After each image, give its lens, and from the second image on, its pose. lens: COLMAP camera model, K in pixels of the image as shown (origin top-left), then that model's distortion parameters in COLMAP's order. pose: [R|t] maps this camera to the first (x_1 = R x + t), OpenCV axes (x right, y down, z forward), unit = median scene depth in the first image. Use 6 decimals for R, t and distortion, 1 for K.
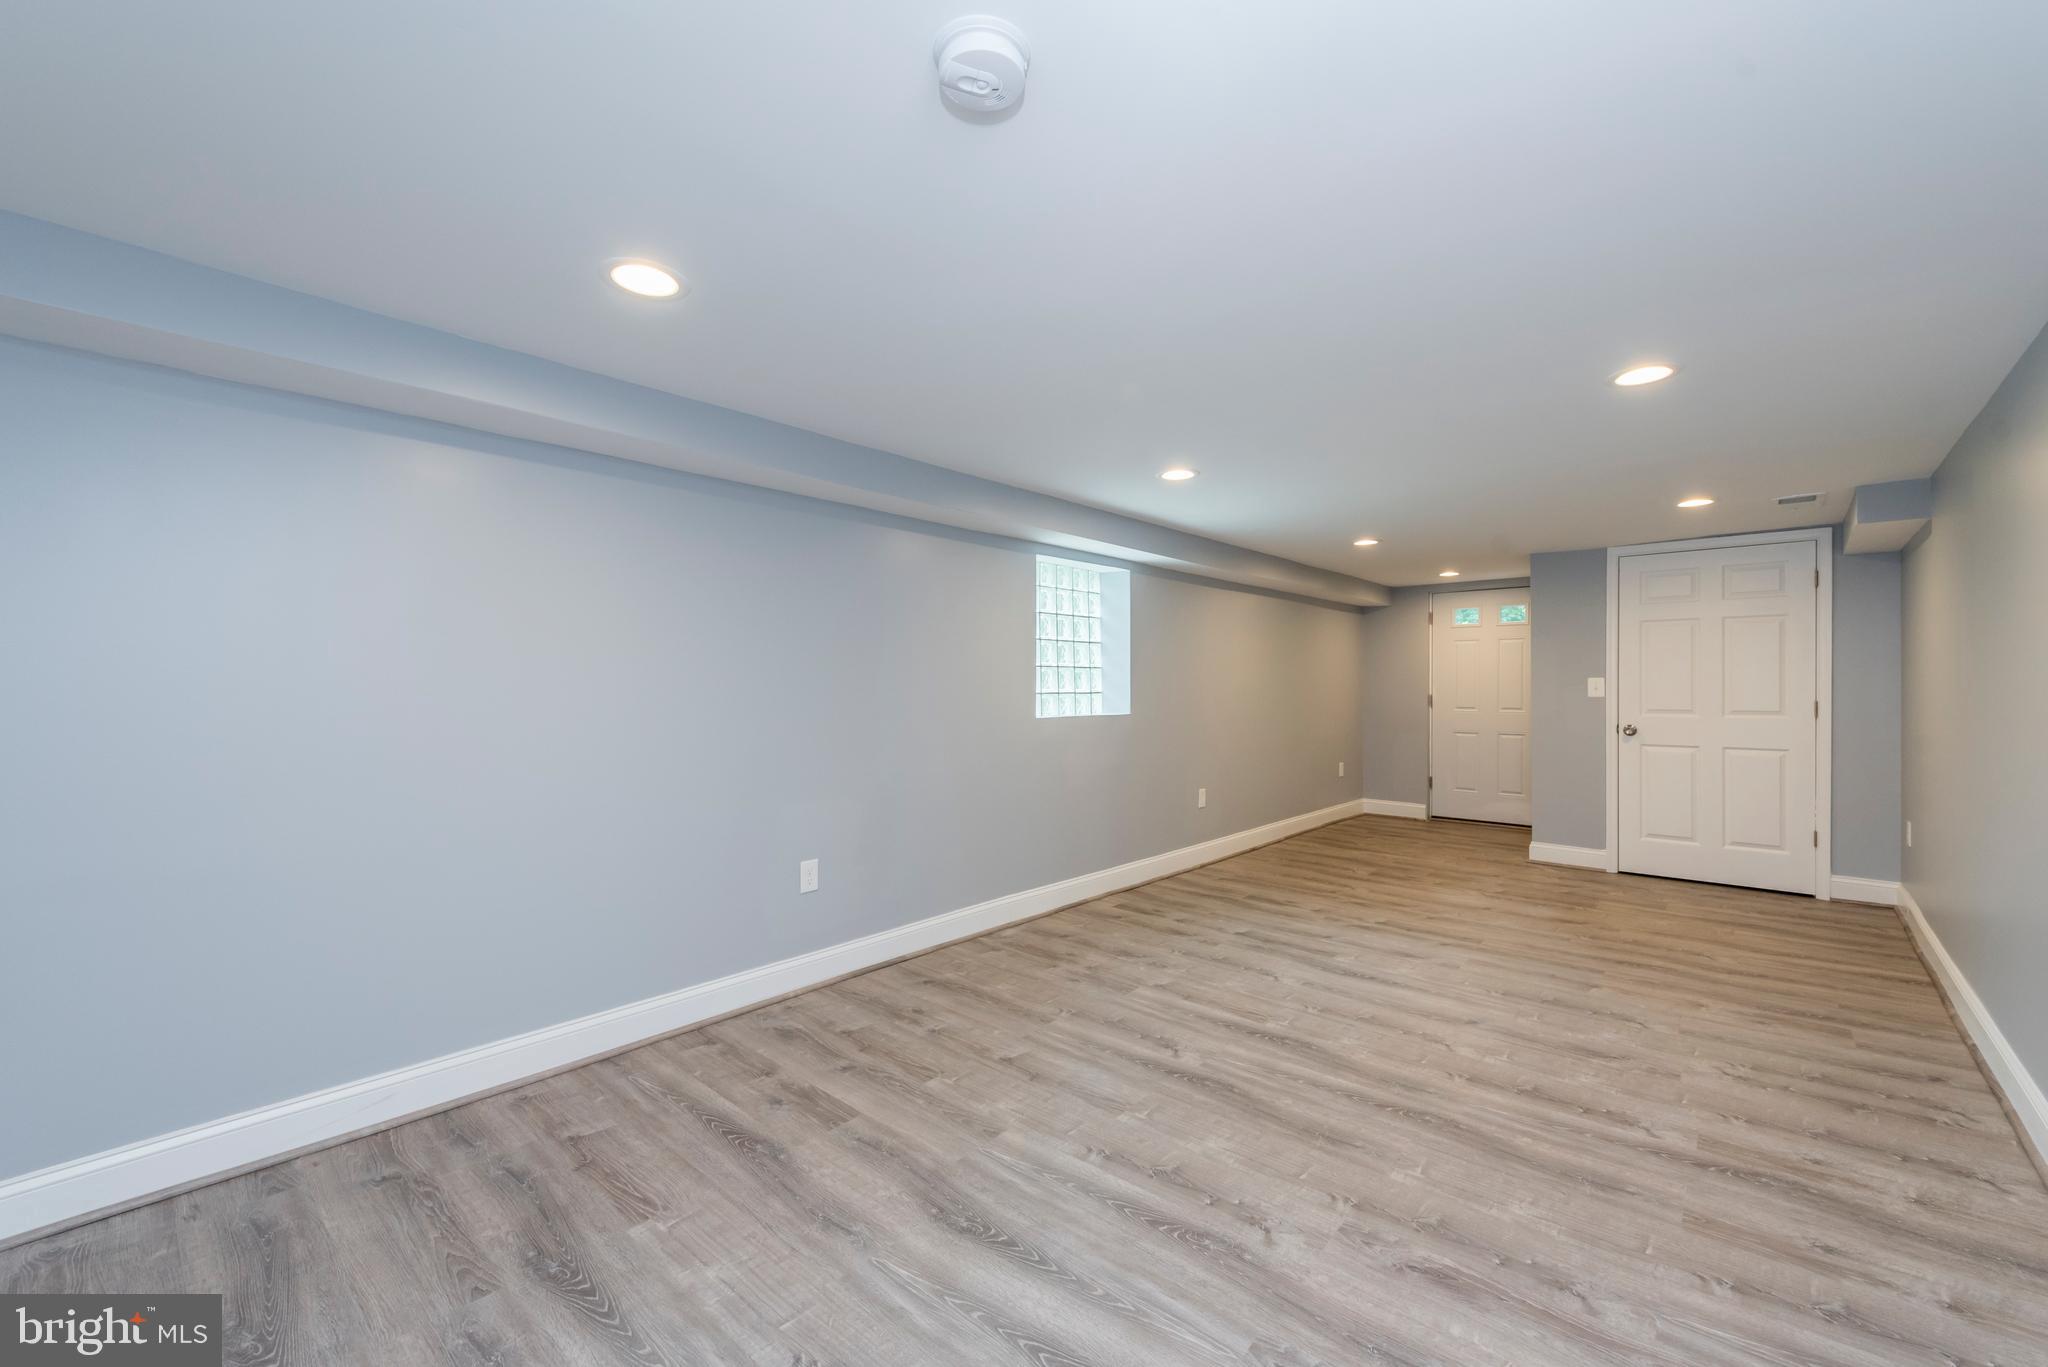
lens RADIAL K [[799.3, 0, 1027.7], [0, 799.3, 688.5], [0, 0, 1]] dist [0.009272, -0.000459]
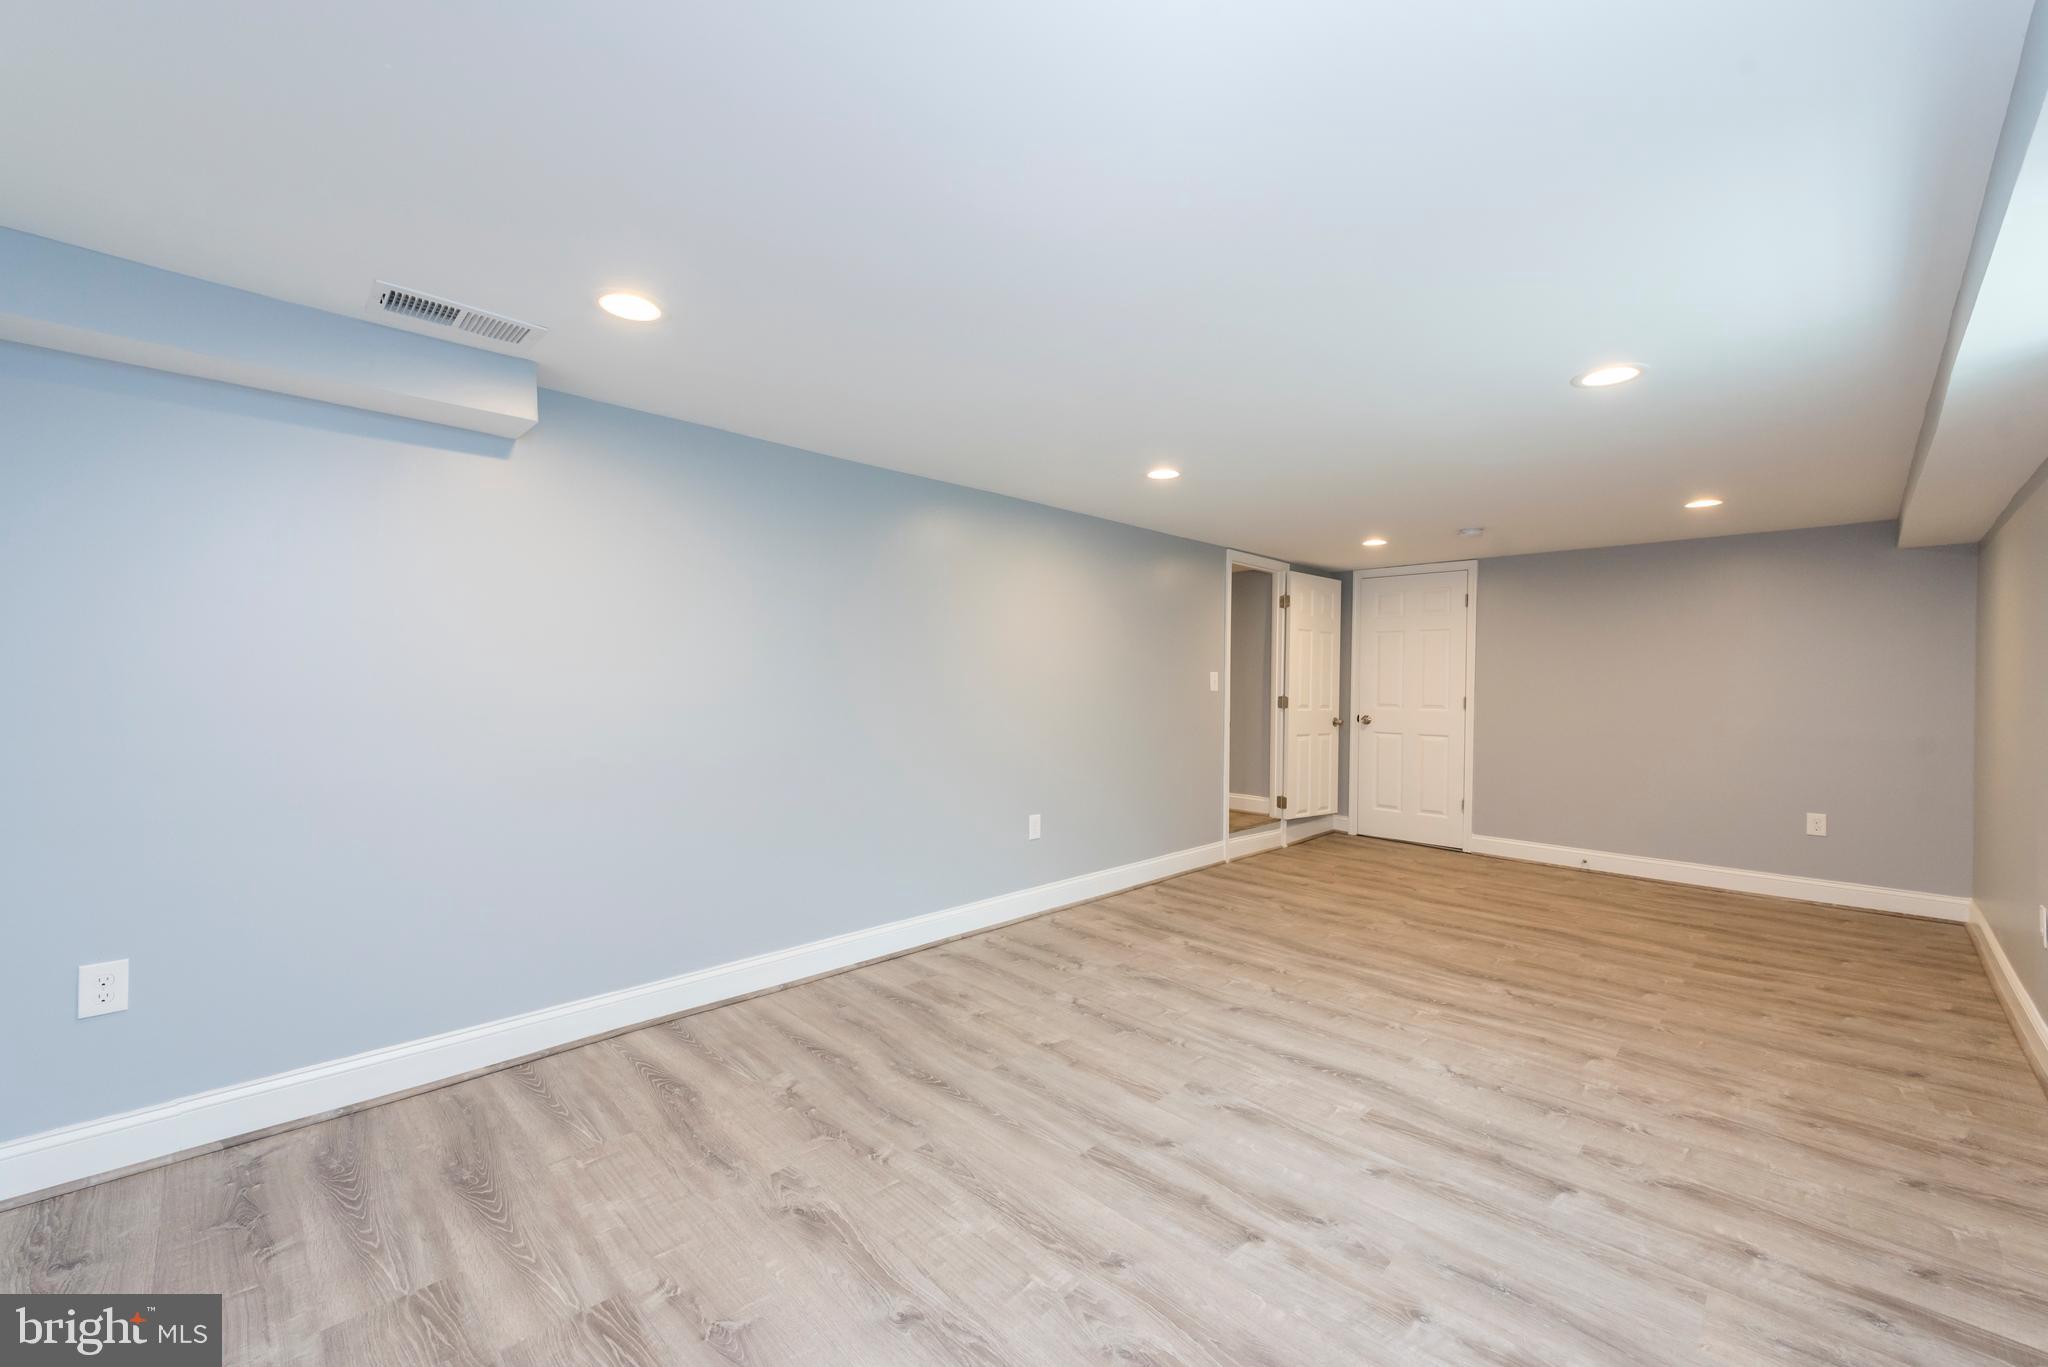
lens RADIAL K [[799.3, 0, 1027.7], [0, 799.3, 688.5], [0, 0, 1]] dist [0.009272, -0.000459]
pose [[-0.998541, -0.008700, 0.053288, 0.781681], [-0.008352, 0.999942, 0.006748, 0.000797], [-0.053344, 0.006293, -0.998556, 2.073543]]
